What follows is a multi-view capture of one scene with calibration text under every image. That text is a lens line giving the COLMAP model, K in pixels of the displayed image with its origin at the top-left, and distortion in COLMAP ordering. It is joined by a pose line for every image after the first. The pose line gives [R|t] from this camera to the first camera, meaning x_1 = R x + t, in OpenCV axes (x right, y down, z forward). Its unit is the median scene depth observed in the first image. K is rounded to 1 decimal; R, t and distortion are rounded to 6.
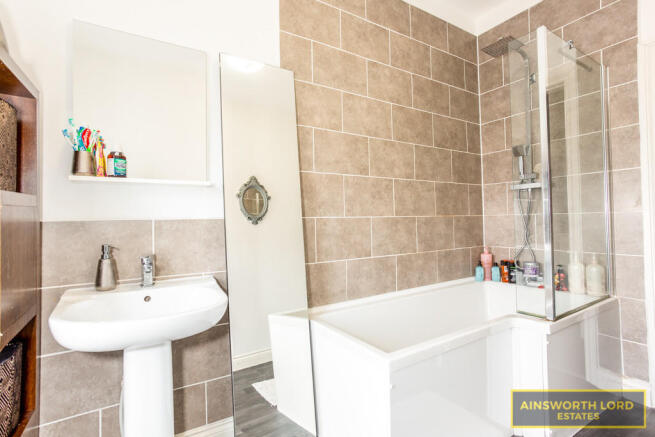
lens RADIAL K [[322.3, 0, 327.4], [0, 322.3, 217.3], [0, 0, 1]] dist [-0.034539, 0.008895]
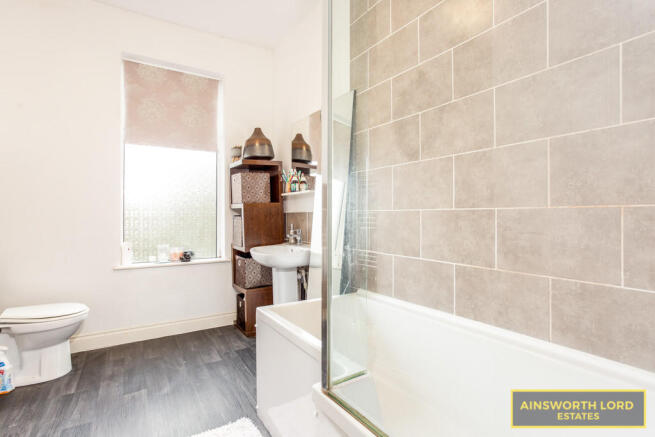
lens RADIAL K [[322.3, 0, 327.1], [0, 322.3, 216.8], [0, 0, 1]] dist [-0.034539, 0.008895]
pose [[0.018040, 0.026014, -0.999499, 0.921538], [0.013746, 0.999561, 0.026264, -0.008085], [0.999743, -0.014213, 0.017675, 0.720125]]
